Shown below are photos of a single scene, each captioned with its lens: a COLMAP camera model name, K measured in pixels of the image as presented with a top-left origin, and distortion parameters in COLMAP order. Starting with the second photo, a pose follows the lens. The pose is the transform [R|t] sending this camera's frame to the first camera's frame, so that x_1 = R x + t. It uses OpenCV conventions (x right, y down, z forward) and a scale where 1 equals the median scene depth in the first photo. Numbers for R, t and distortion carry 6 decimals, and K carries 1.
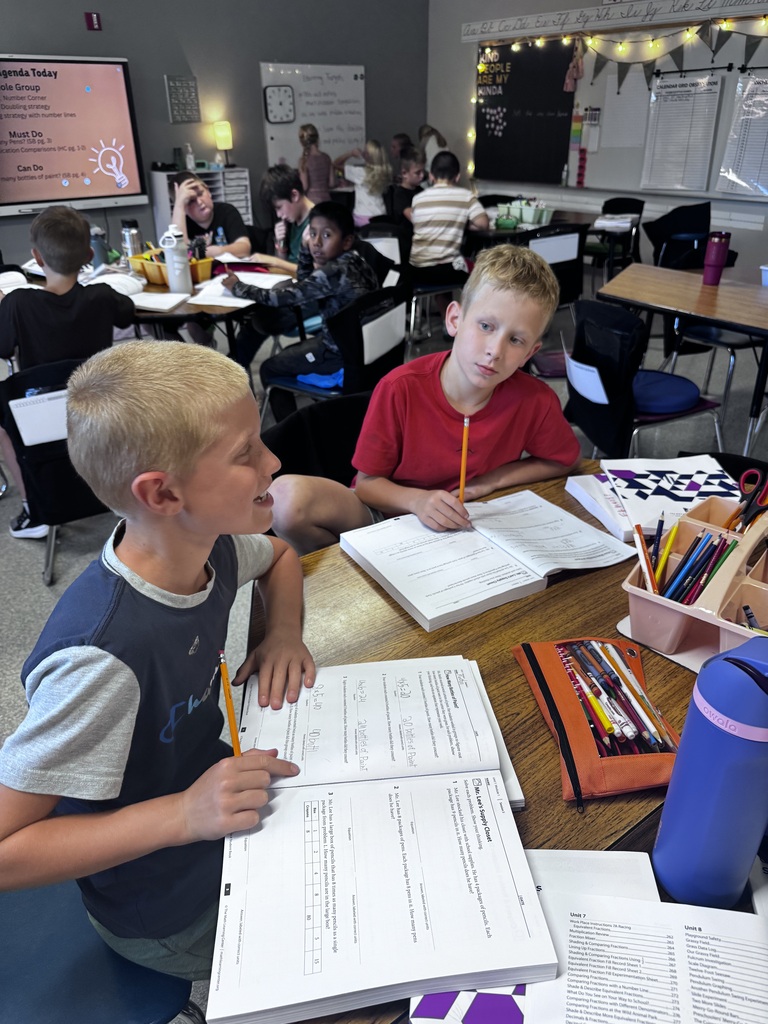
lens RADIAL K [[732.3, 0, 384.0], [0, 732.3, 512.0], [0, 0, 1]] dist [-0.003310, -0.003262]
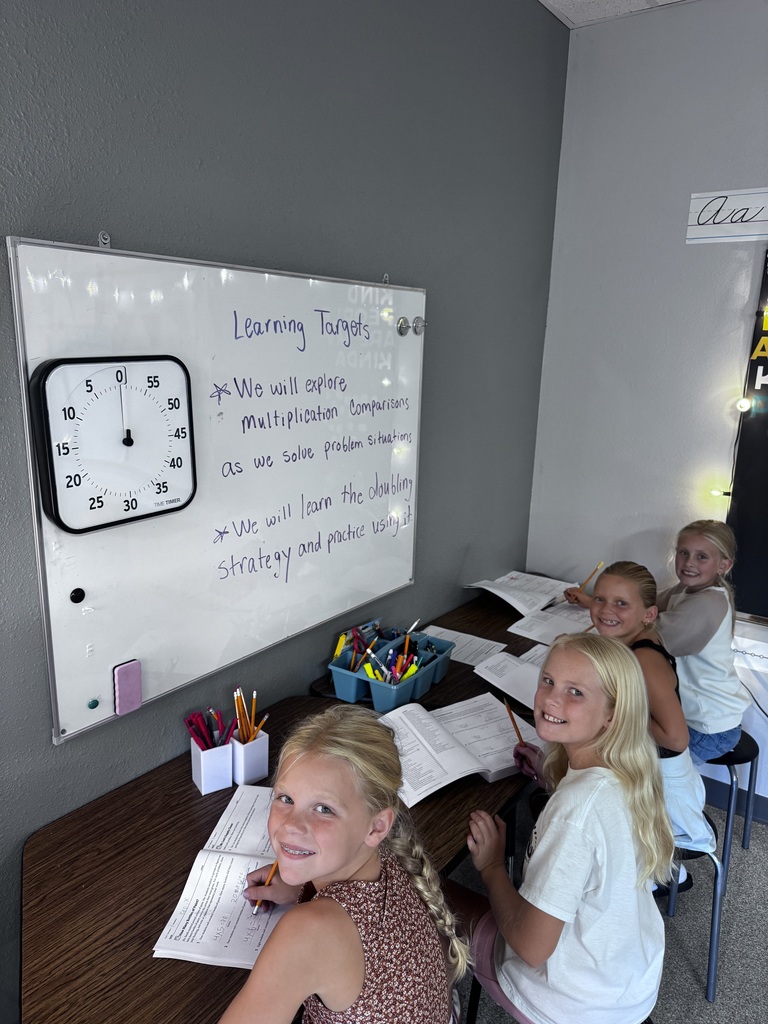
lens RADIAL K [[732.3, 0, 384.0], [0, 732.3, 512.0], [0, 0, 1]] dist [-0.003310, -0.003262]
pose [[0.973451, -0.021263, 0.227905, -0.116274], [0.082941, 0.960777, -0.264629, -0.469124], [-0.213340, 0.276506, 0.937033, 0.785150]]
